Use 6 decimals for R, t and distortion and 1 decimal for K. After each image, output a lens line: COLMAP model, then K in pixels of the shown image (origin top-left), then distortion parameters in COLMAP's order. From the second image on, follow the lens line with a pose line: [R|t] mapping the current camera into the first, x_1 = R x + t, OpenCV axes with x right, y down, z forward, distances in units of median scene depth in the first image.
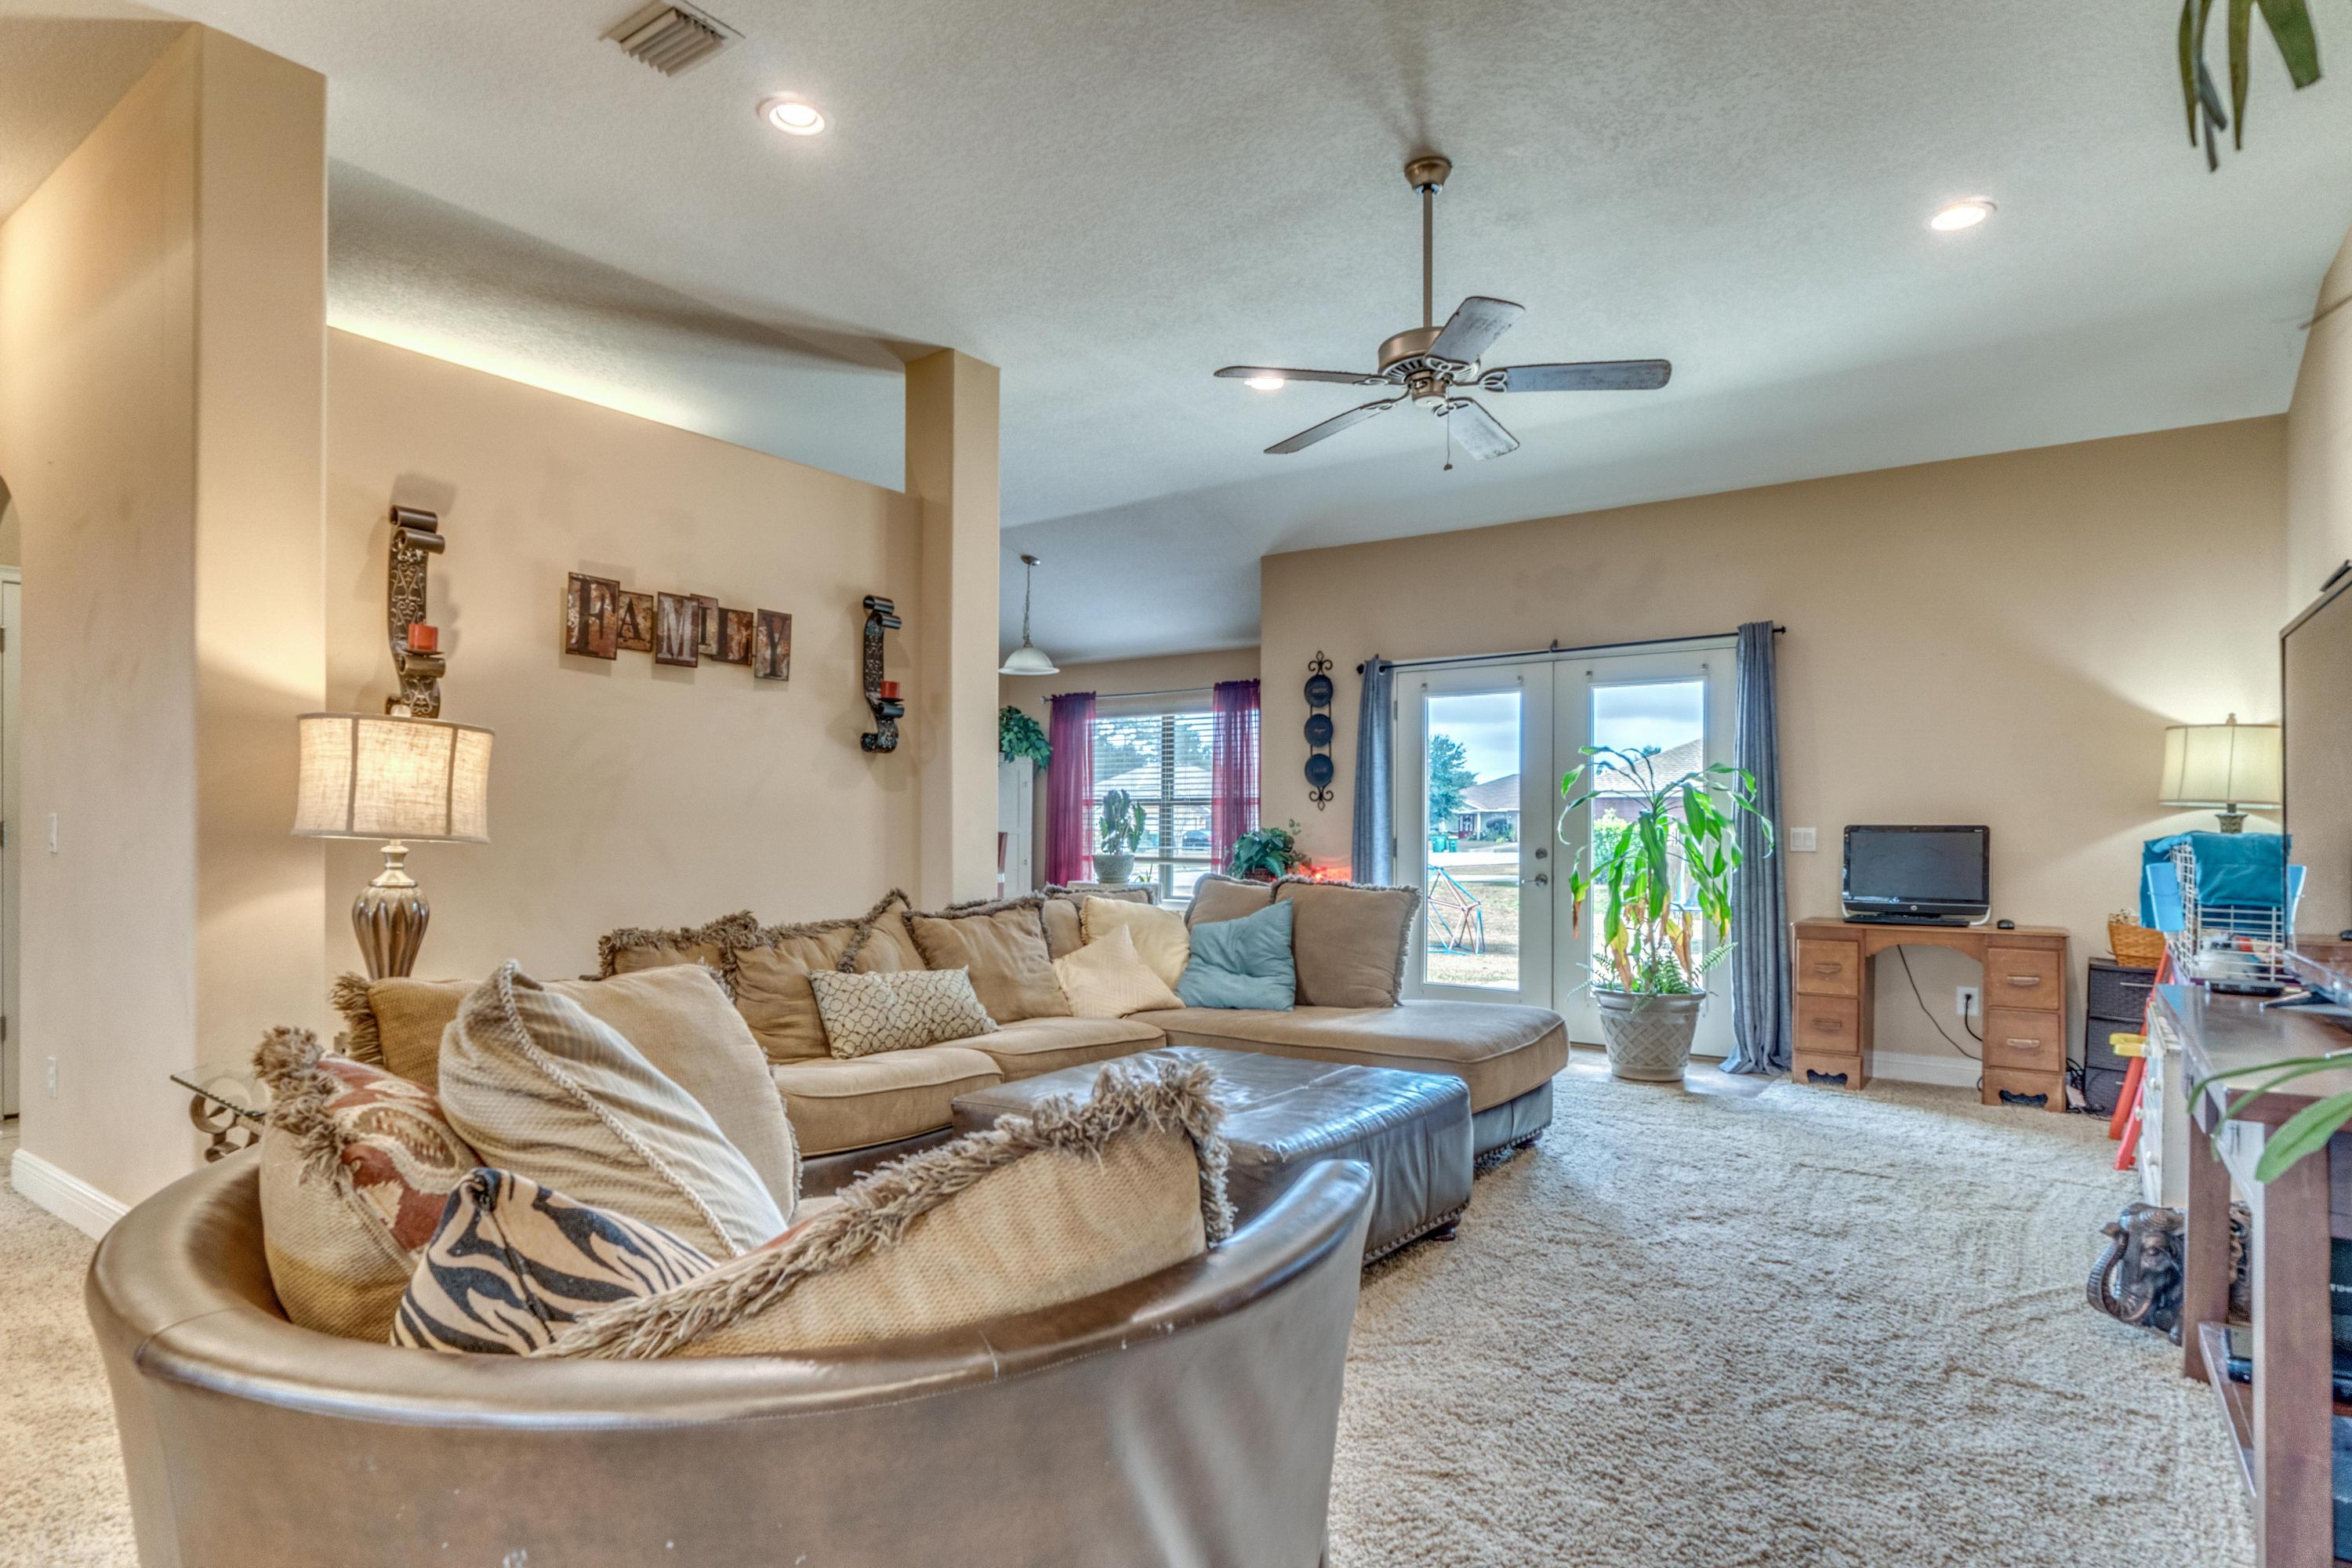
lens RADIAL K [[1268.9, 0, 1175.3], [0, 1268.9, 800.2], [0, 0, 1]] dist [-0.002590, -0.000879]
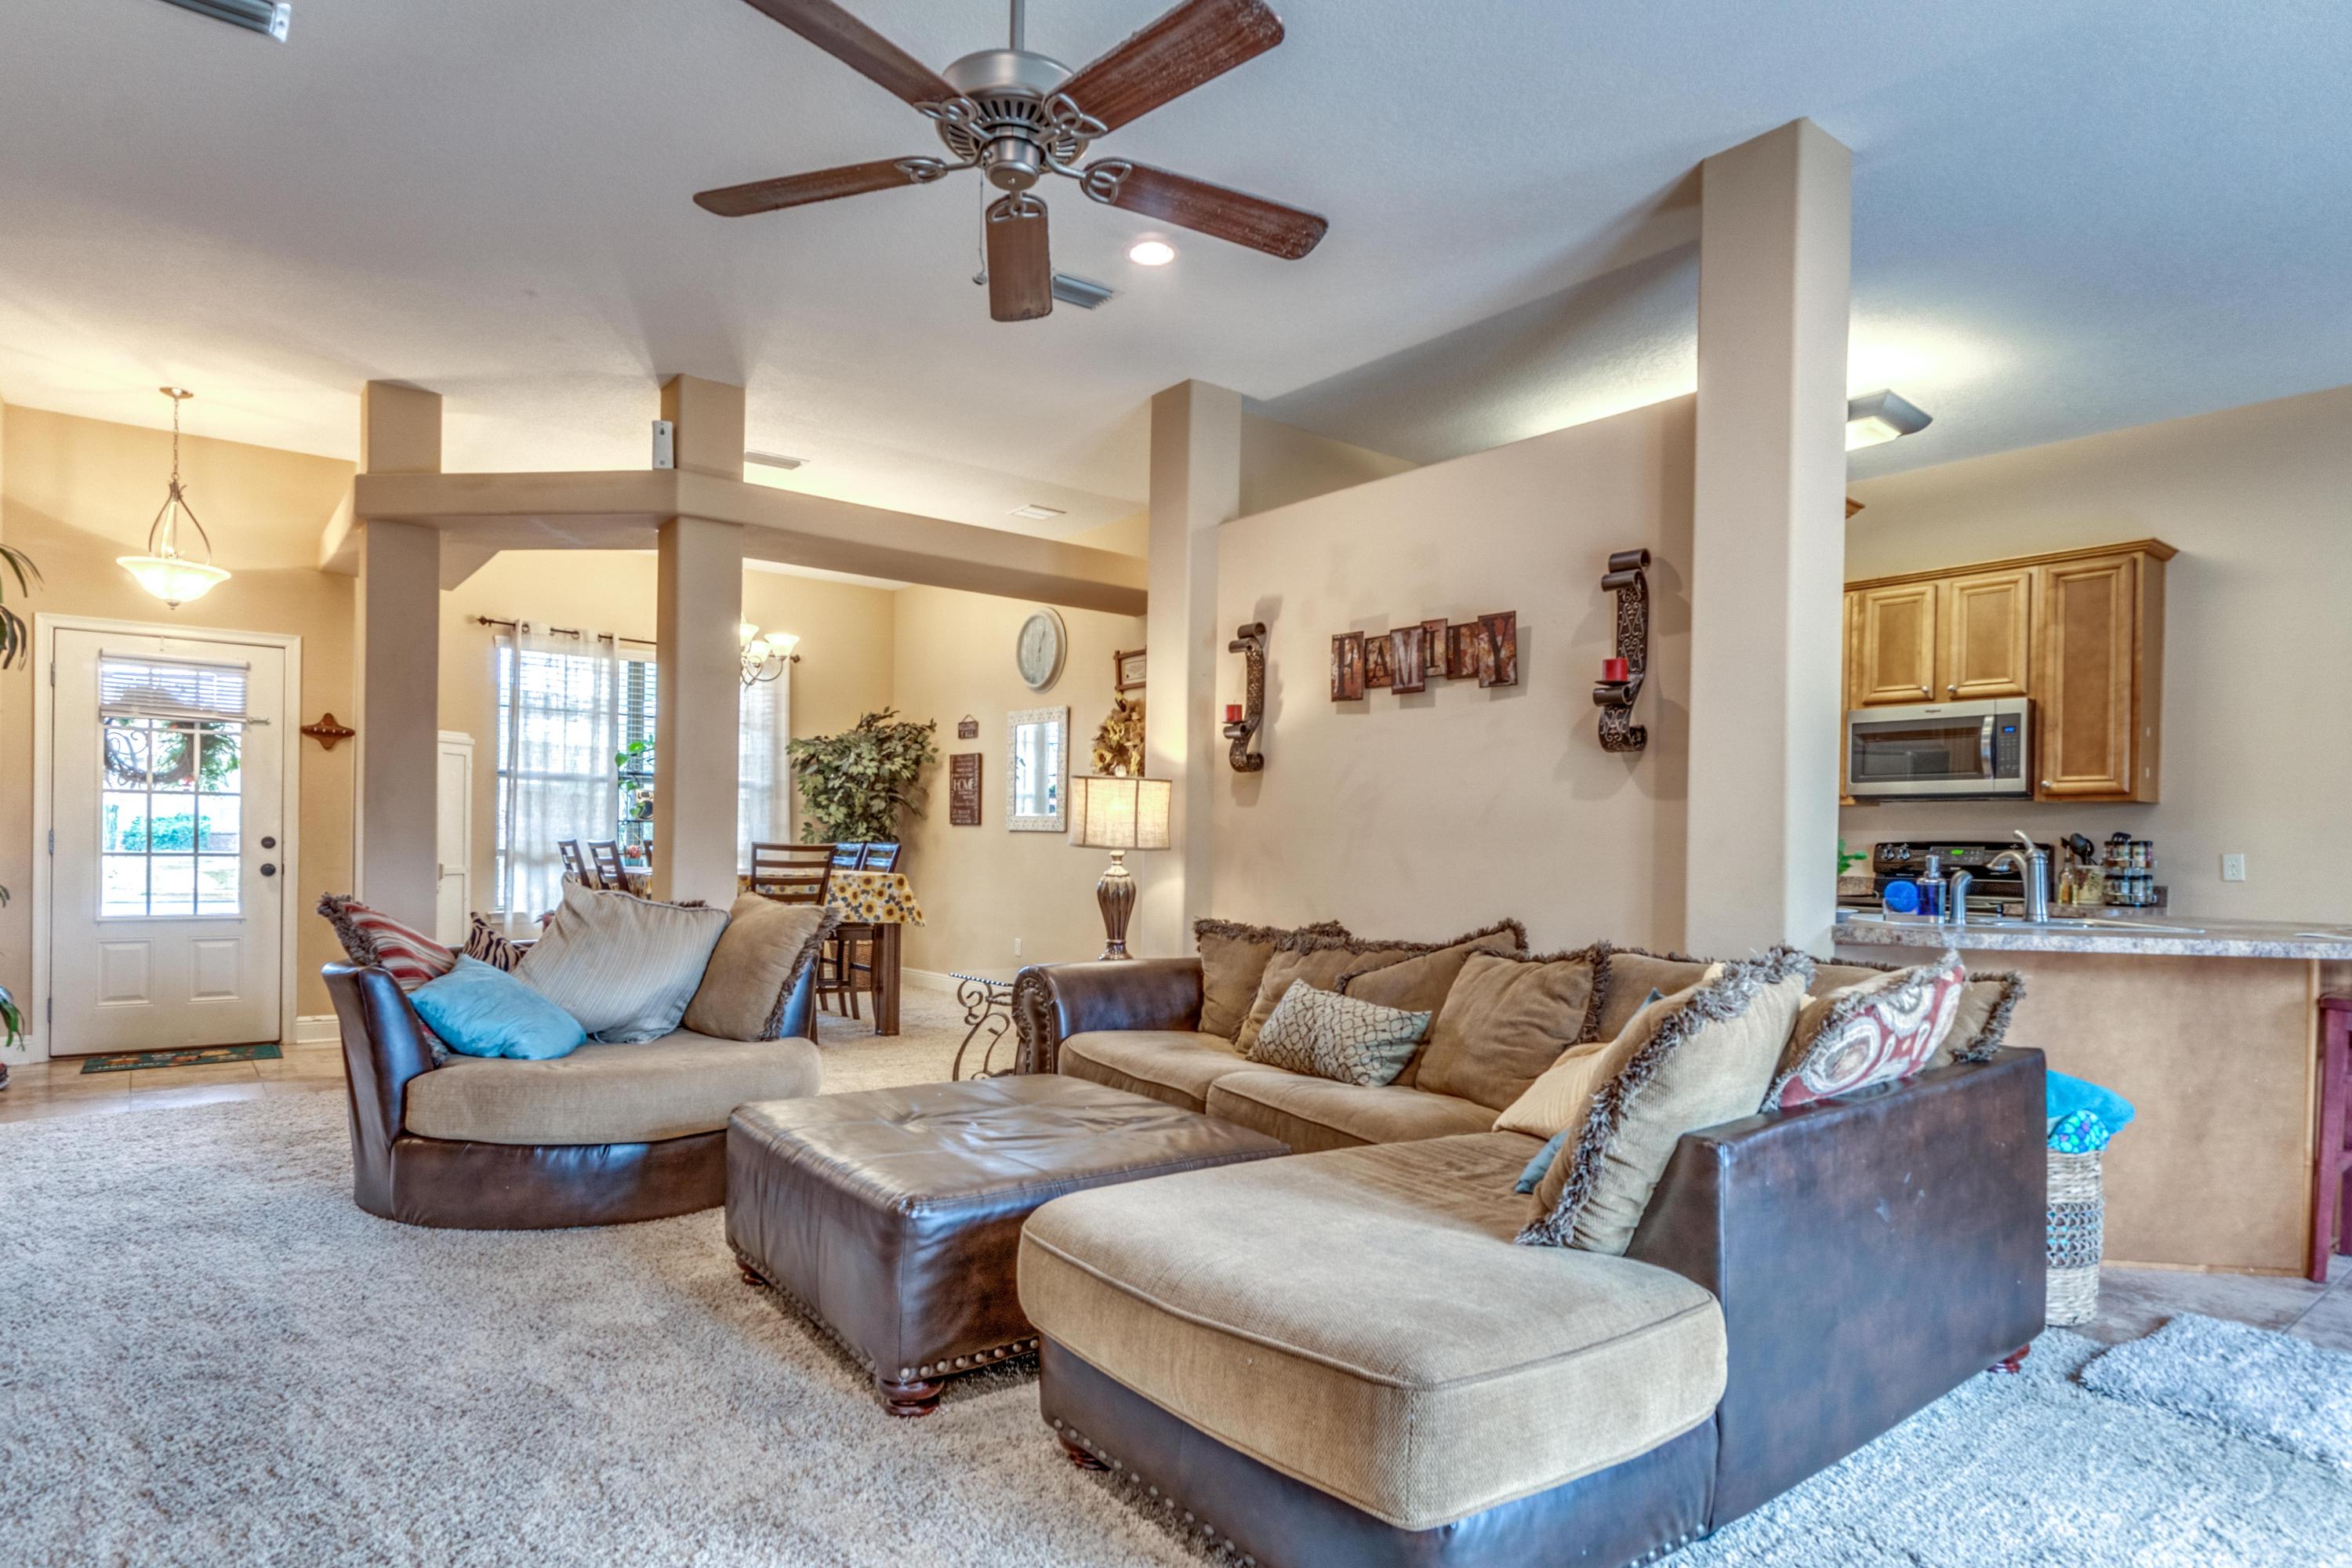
lens RADIAL K [[1268.9, 0, 1147.1], [0, 1268.9, 835.1], [0, 0, 1]] dist [-0.002590, -0.000879]
pose [[-0.287439, -0.008404, -0.957762, 0.691239], [0.004525, 0.999938, -0.010132, 0.023585], [0.957788, -0.007246, -0.287383, 1.088181]]
